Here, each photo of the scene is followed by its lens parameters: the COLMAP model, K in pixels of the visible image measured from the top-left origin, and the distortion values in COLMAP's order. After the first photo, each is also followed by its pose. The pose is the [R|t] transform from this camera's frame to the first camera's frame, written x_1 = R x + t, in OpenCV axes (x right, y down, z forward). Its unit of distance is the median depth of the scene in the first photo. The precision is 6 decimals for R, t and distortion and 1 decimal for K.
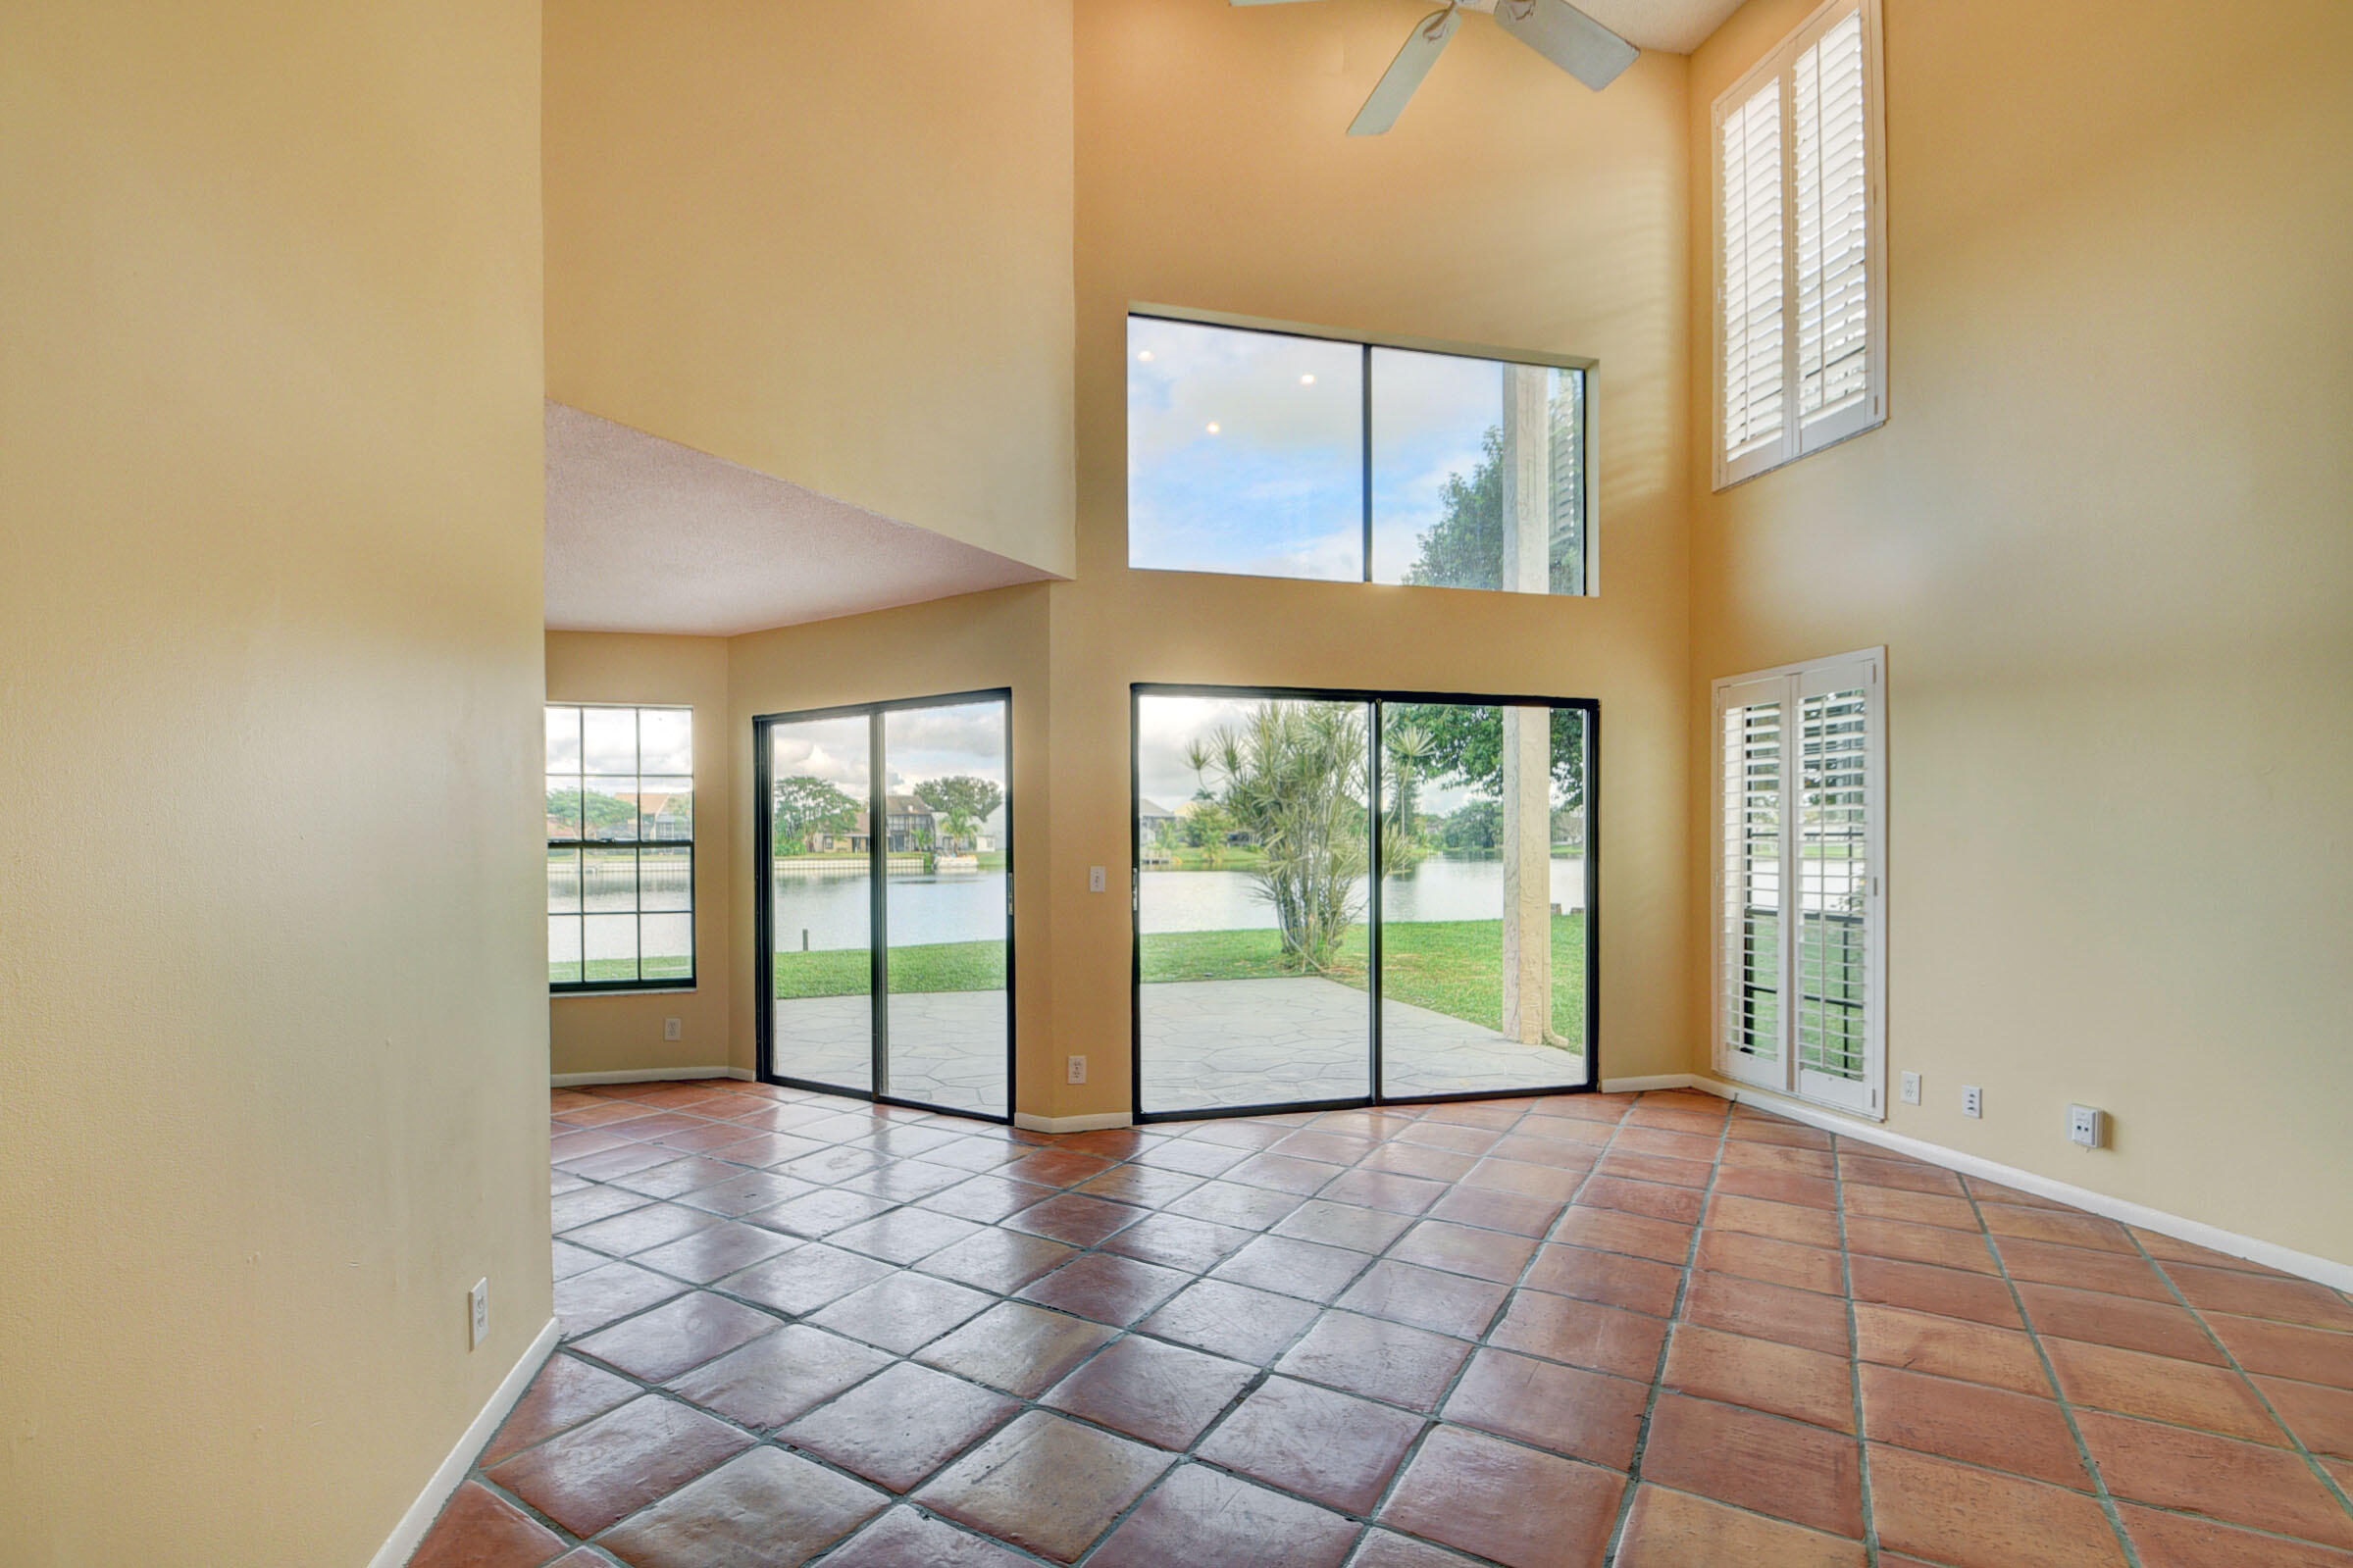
lens RADIAL K [[1038.3, 0, 1160.4], [0, 1038.3, 846.7], [0, 0, 1]] dist [0.011175, -0.014794]
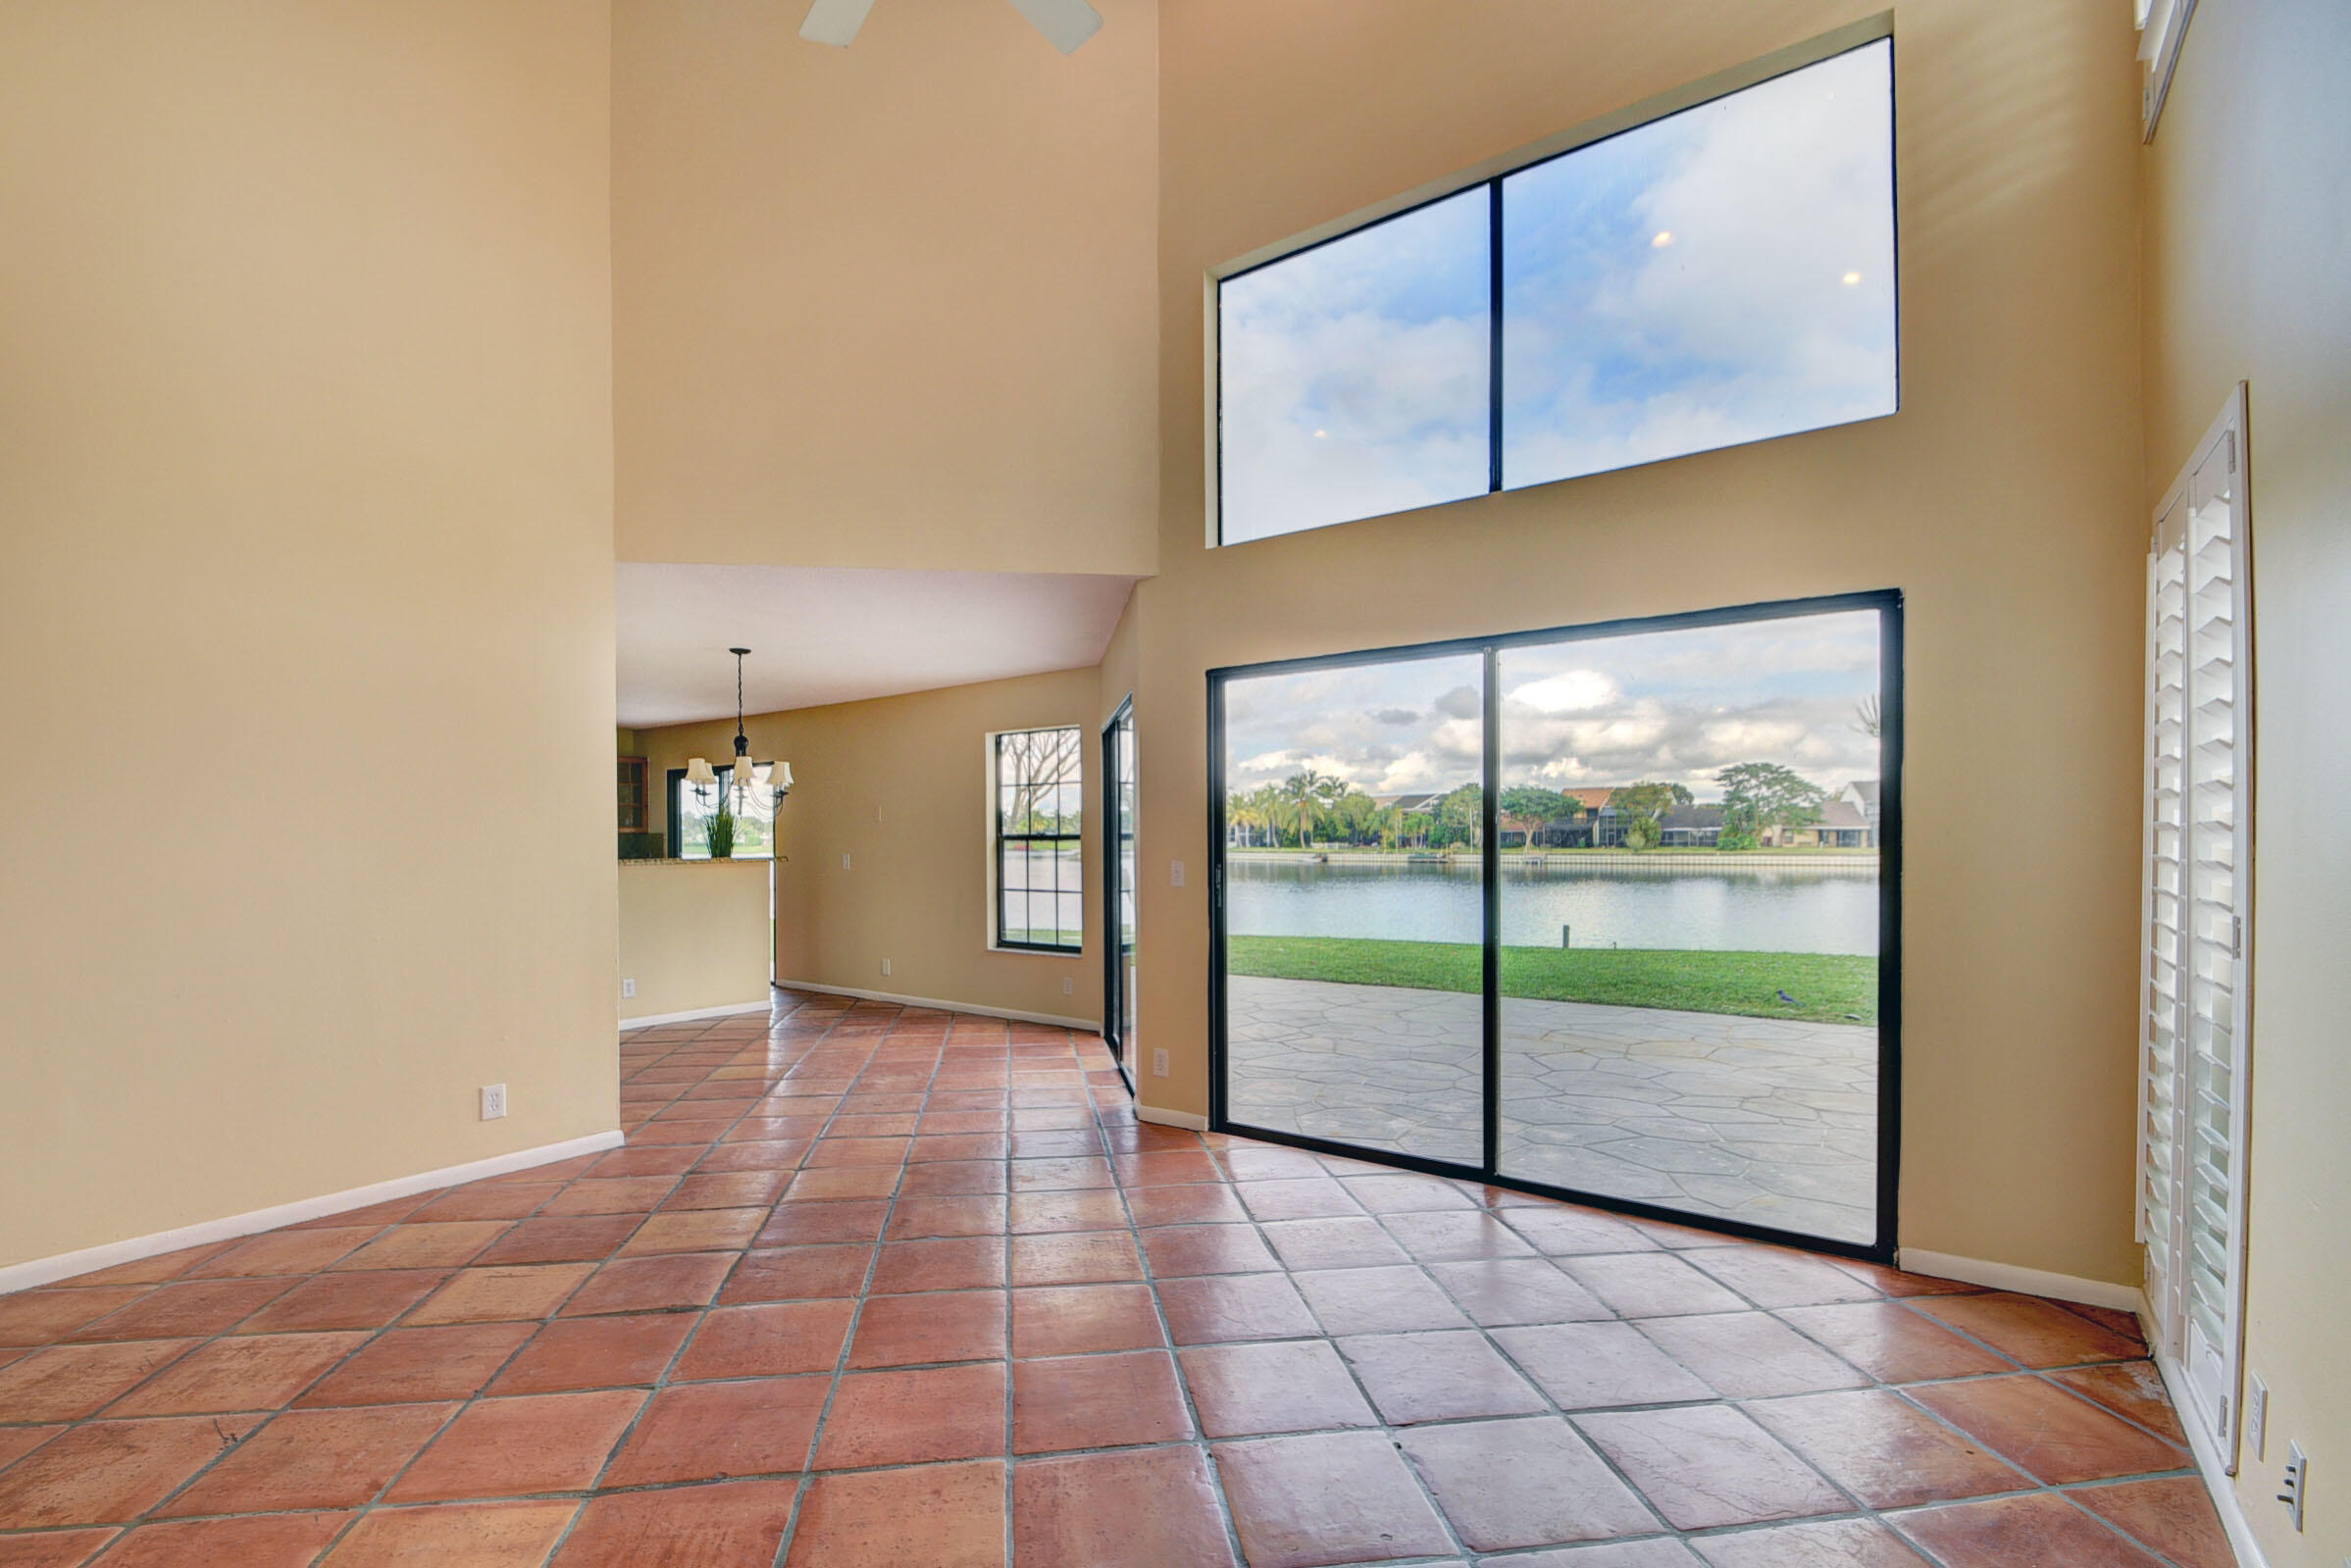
lens RADIAL K [[1037.4, 0, 1159.4], [0, 1037.4, 846.7], [0, 0, 1]] dist [0.011175, -0.014794]
pose [[0.638315, 0.007600, -0.769738, 0.559932], [-0.002704, 0.999967, 0.007631, -0.001266], [0.769771, -0.002789, 0.638315, 0.290978]]
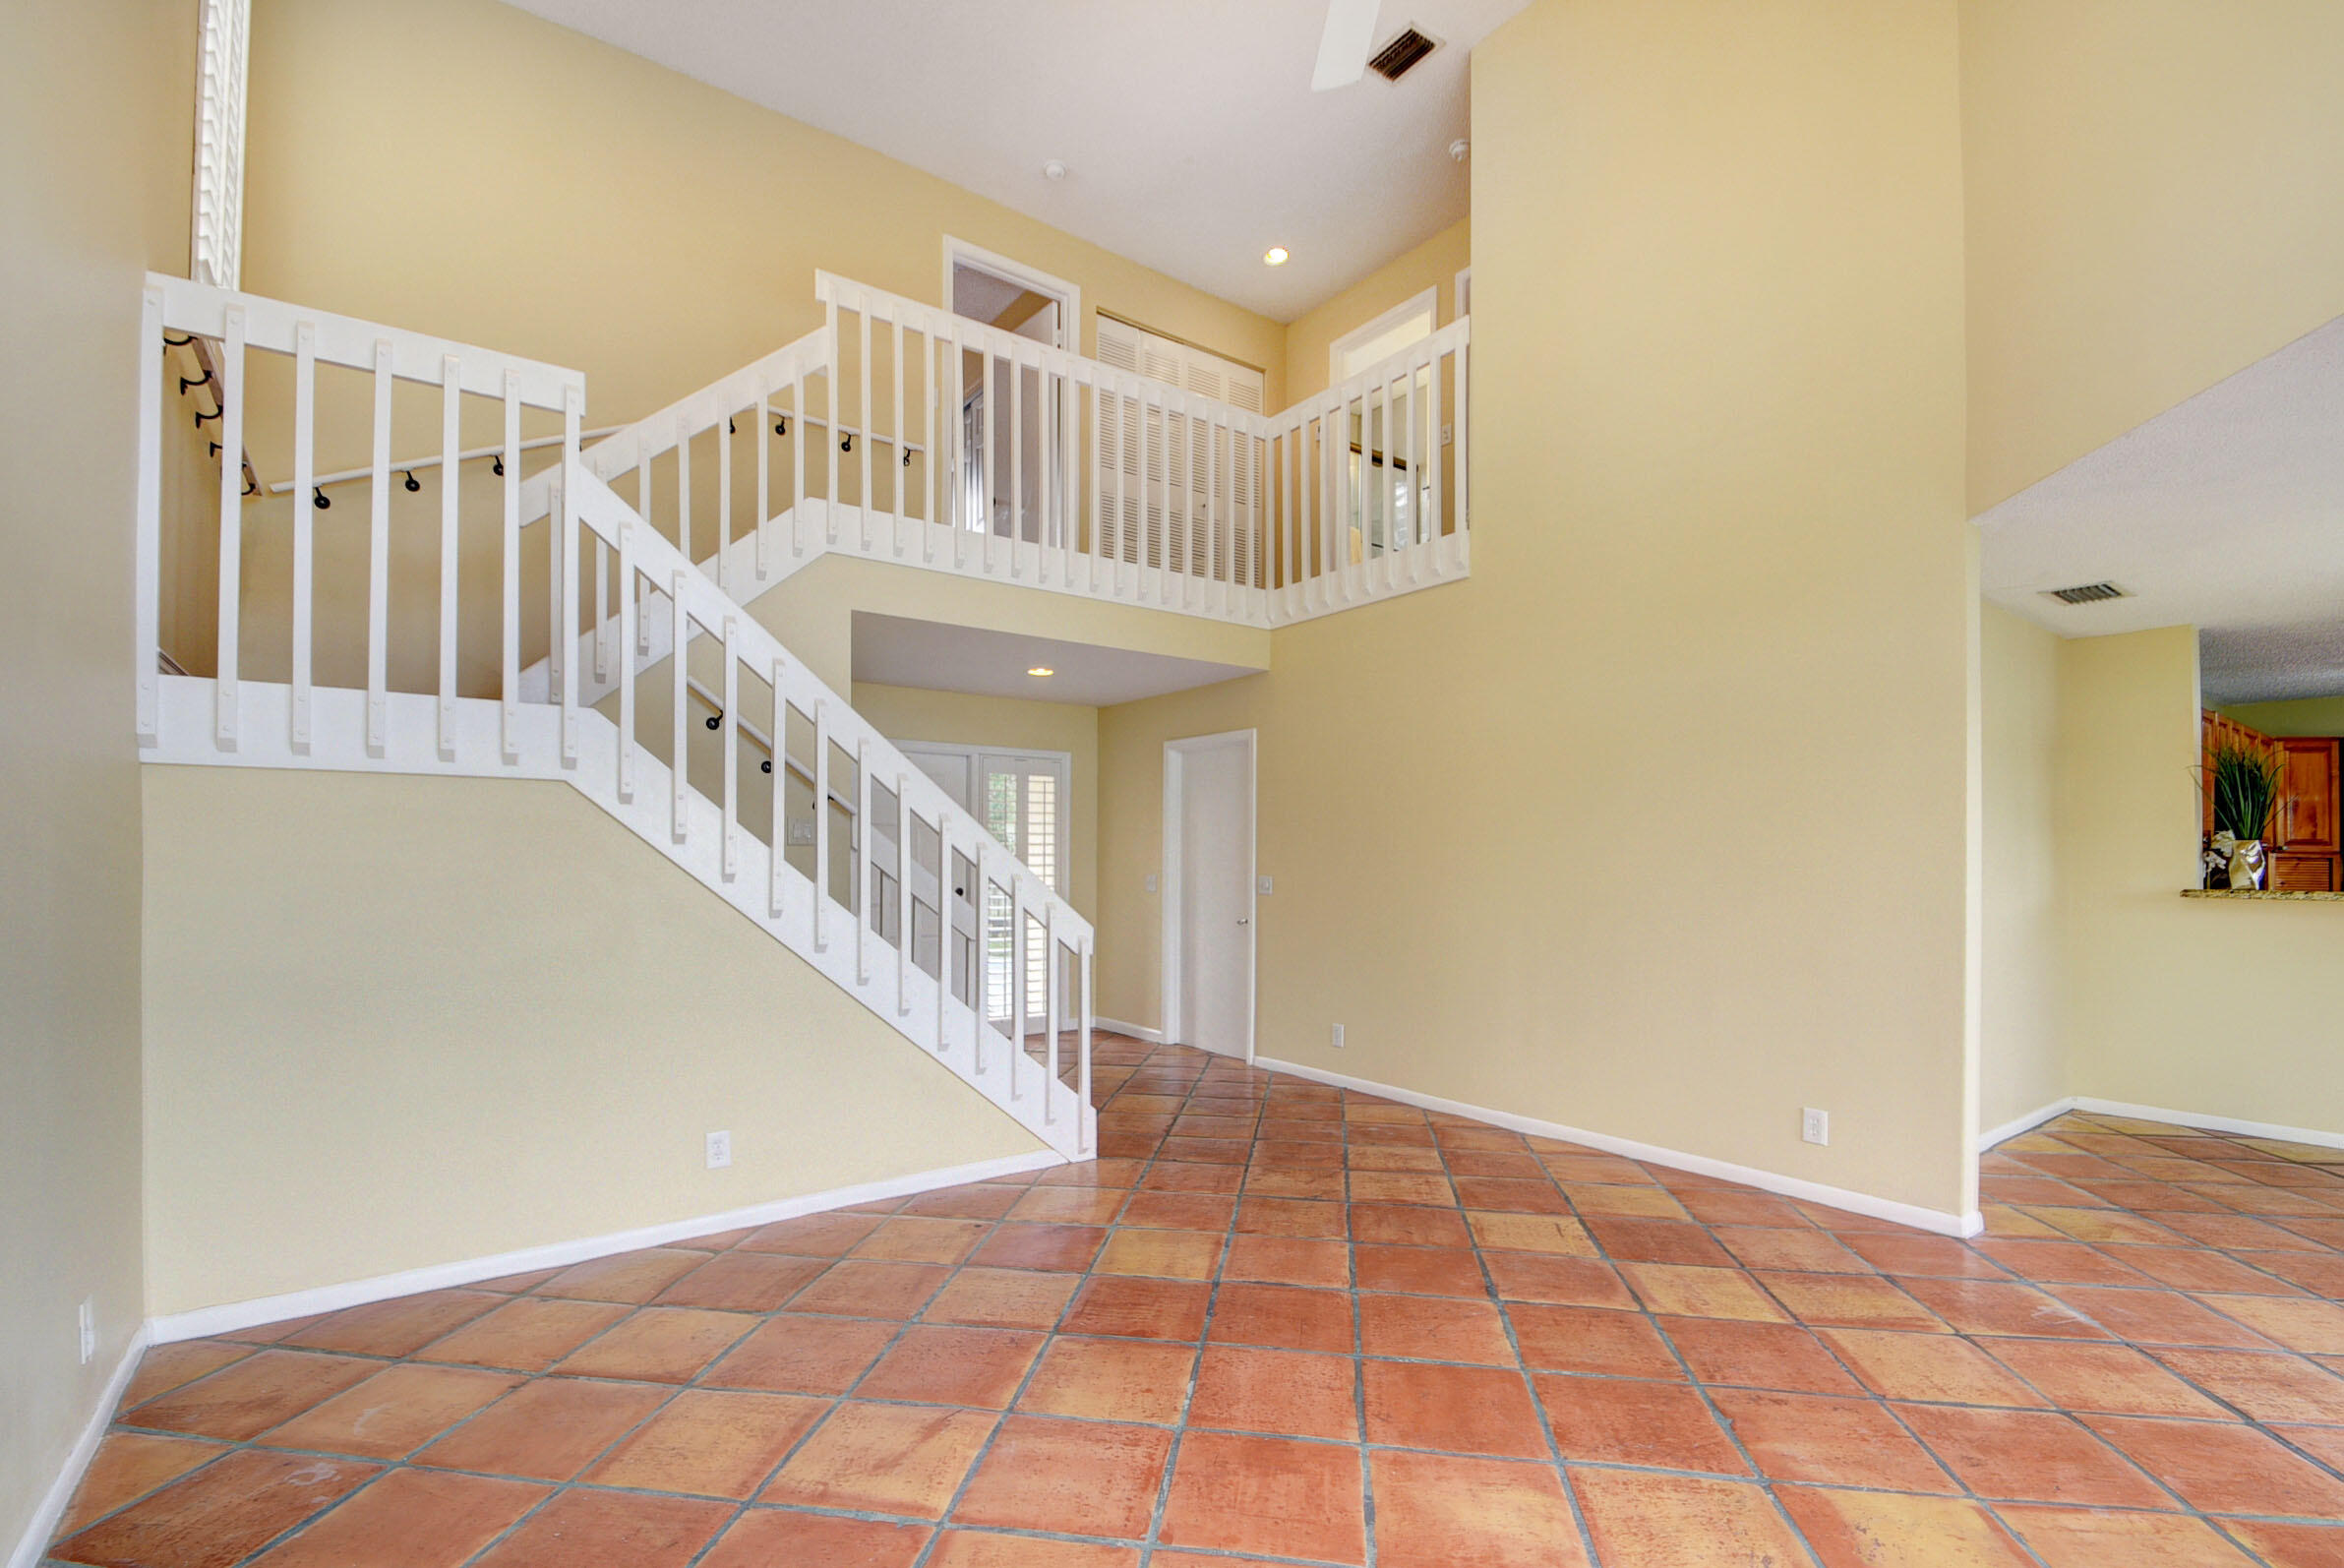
lens RADIAL K [[1034.4, 0, 1155.9], [0, 1034.4, 846.5], [0, 0, 1]] dist [0.011175, -0.014794]
pose [[-0.924467, -0.002708, -0.381254, 0.408253], [-0.002703, 0.999996, -0.000549, -0.007196], [0.381254, 0.000523, -0.924470, 0.848323]]
